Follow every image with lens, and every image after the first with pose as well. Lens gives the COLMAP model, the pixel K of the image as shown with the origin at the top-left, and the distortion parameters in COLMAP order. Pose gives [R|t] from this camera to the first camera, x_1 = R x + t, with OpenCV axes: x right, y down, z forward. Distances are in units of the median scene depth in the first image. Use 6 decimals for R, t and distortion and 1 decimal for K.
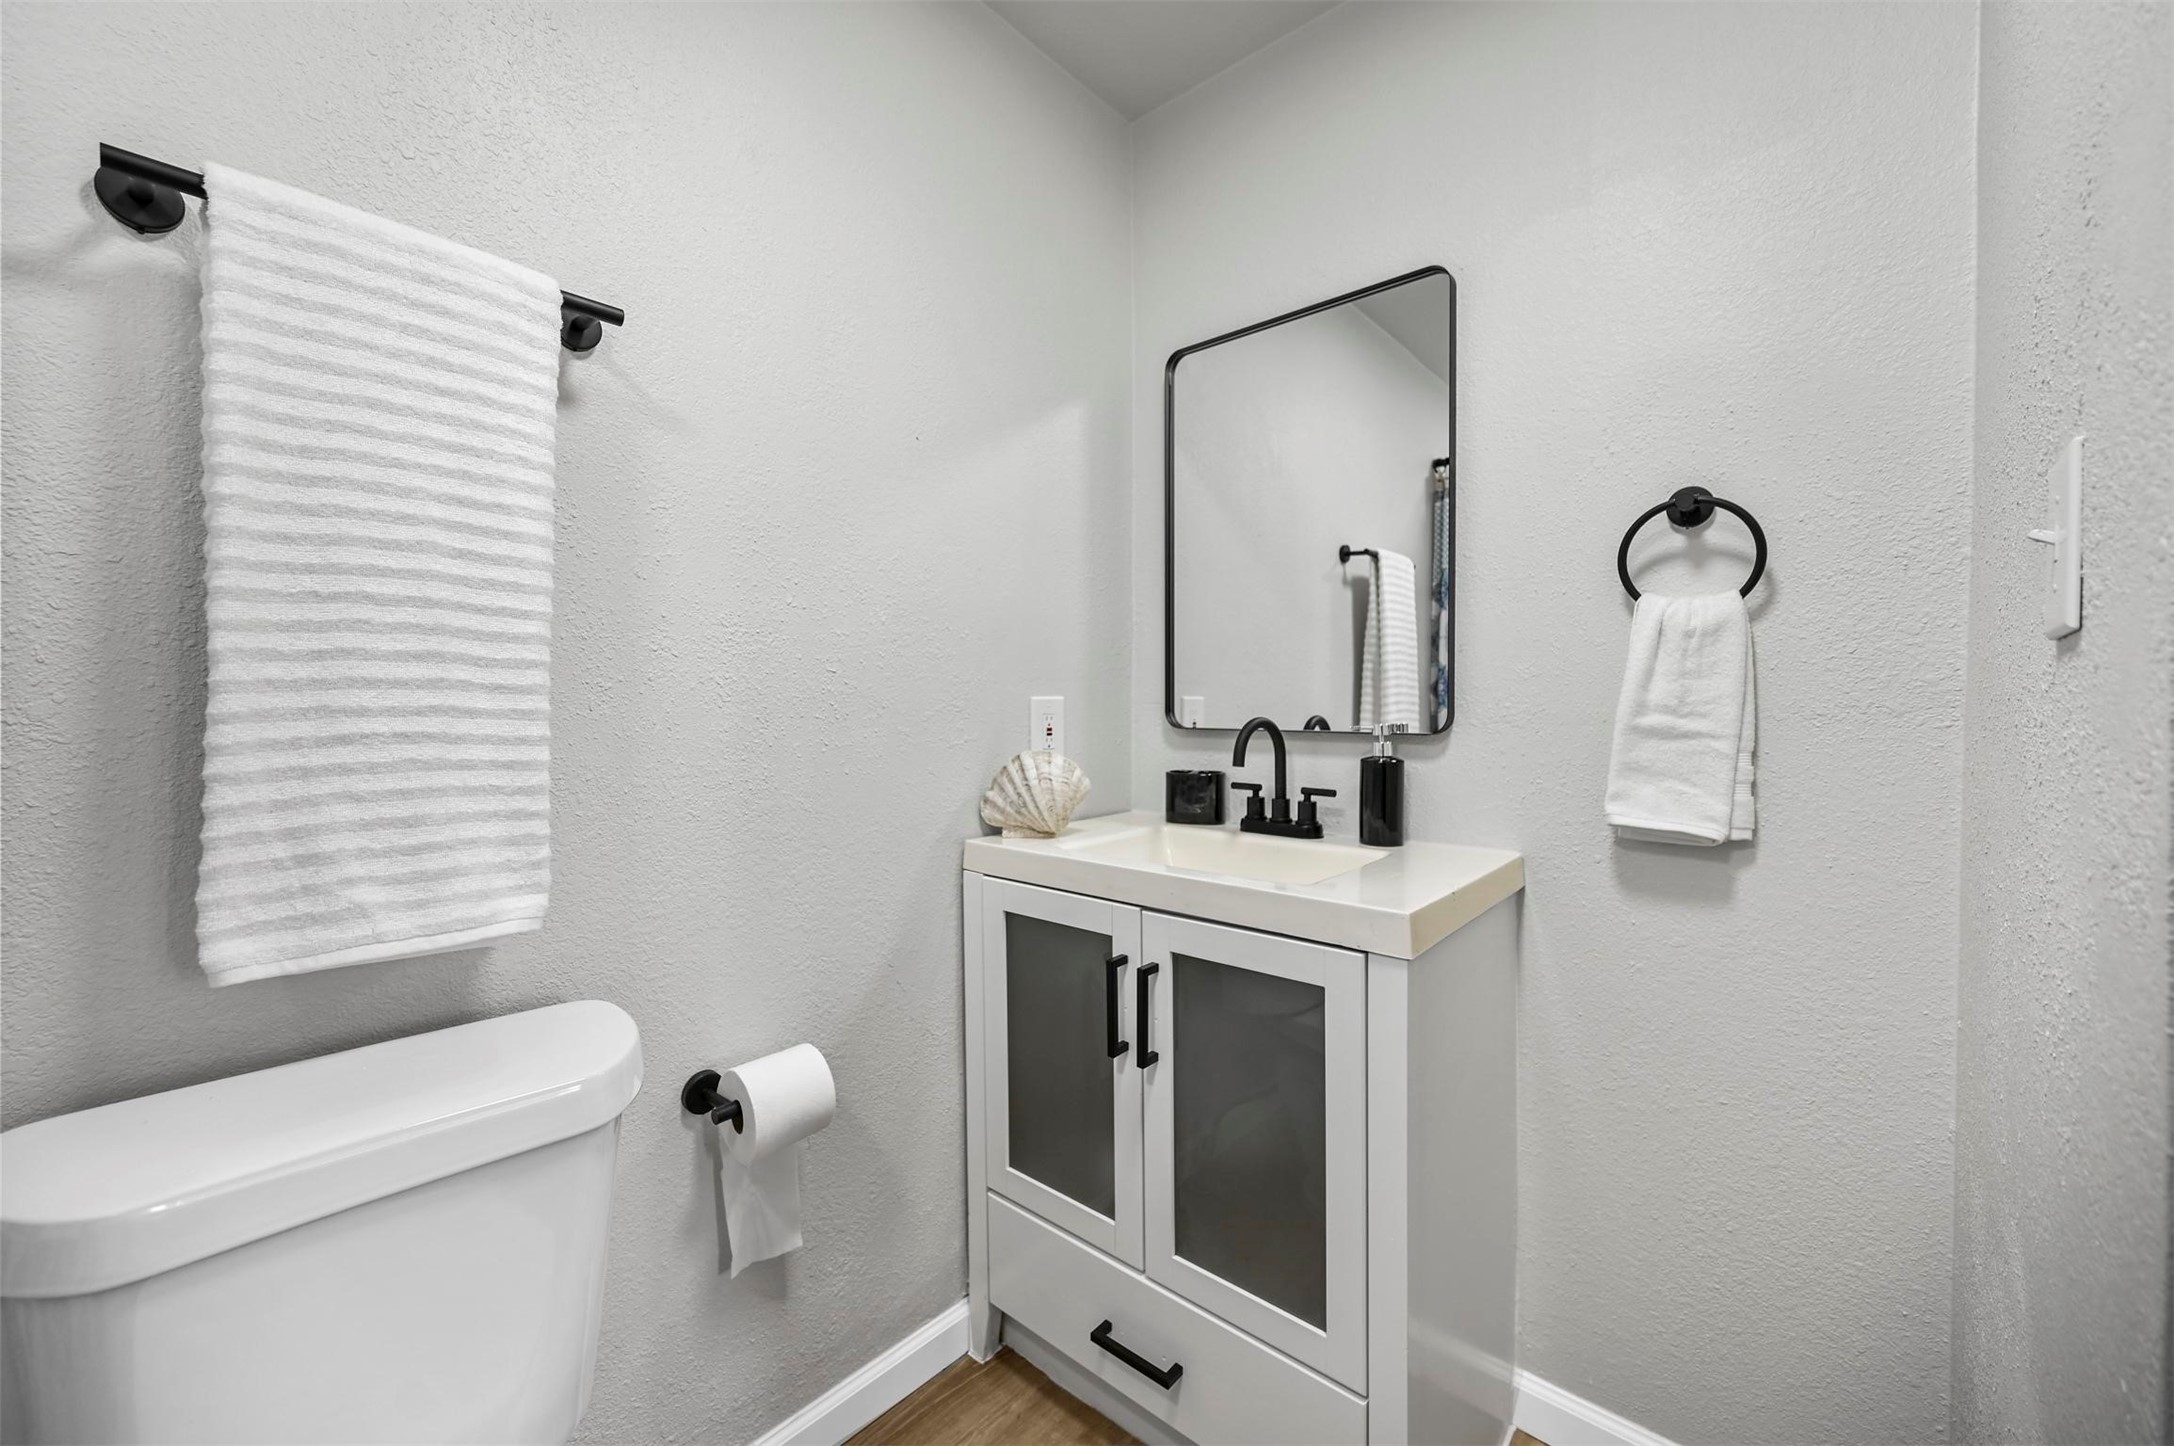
lens RADIAL K [[861.9, 0, 1085.4], [0, 861.9, 722.9], [0, 0, 1]] dist [0.001309, 0.000044]
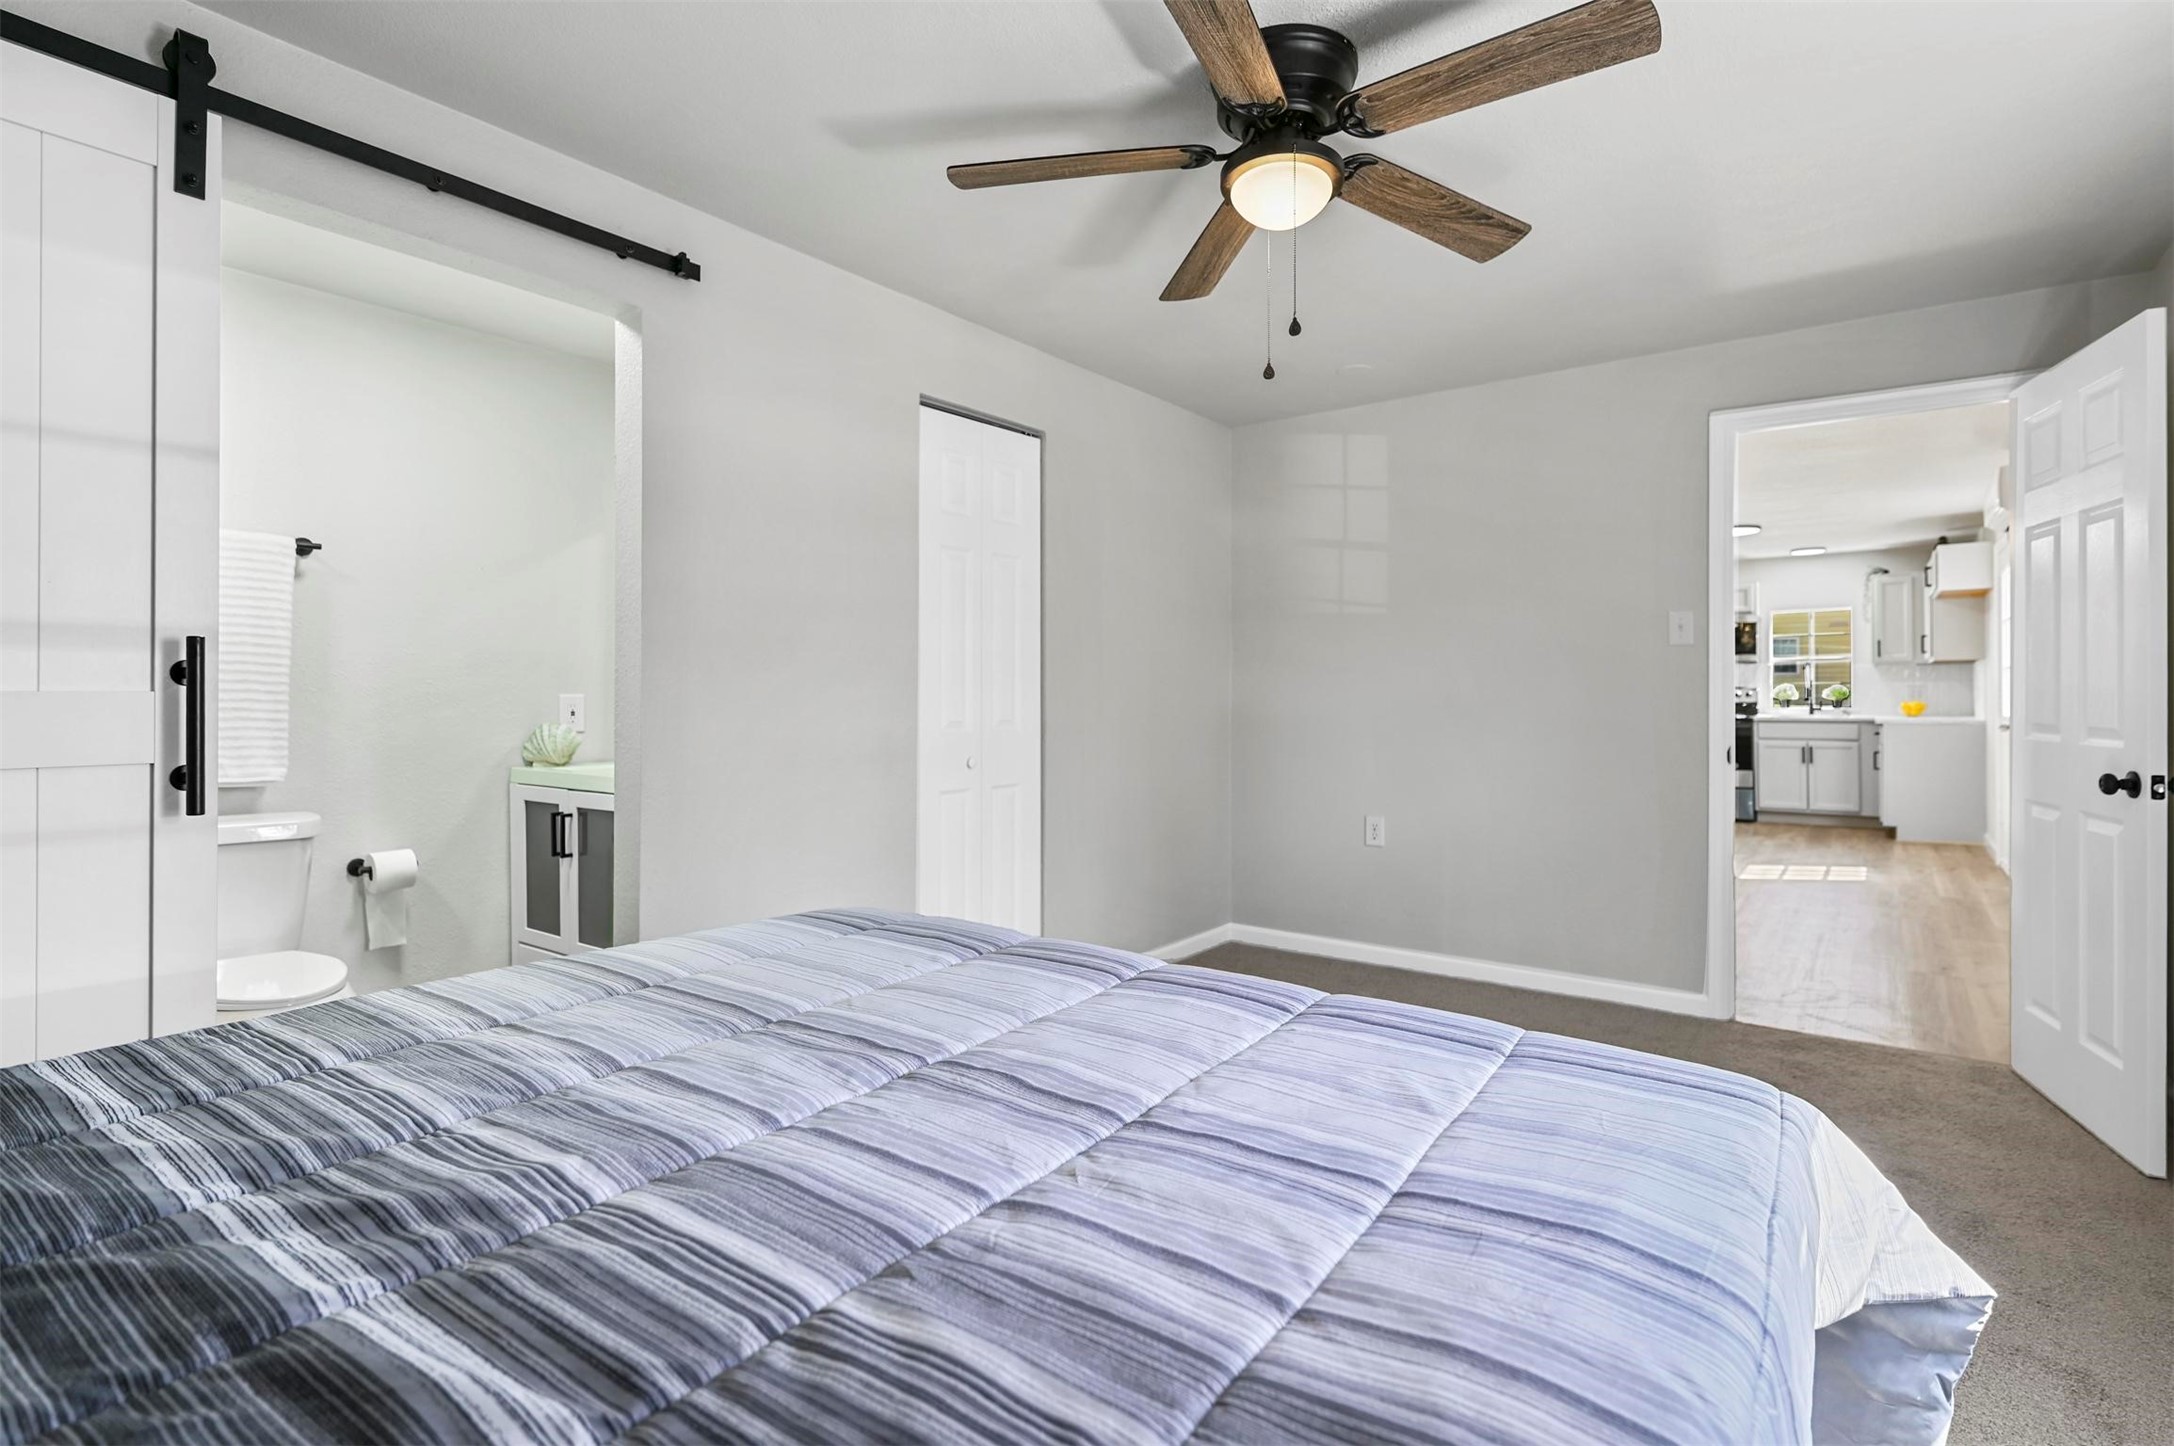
lens RADIAL K [[1058.0, 0, 1087.9], [0, 1058.0, 704.7], [0, 0, 1]] dist [-0.002678, -0.000393]
pose [[0.995470, 0.003320, 0.095019, 1.369623], [-0.001792, 0.999868, -0.016157, 0.042859], [-0.095061, 0.015913, 0.995344, -2.227254]]
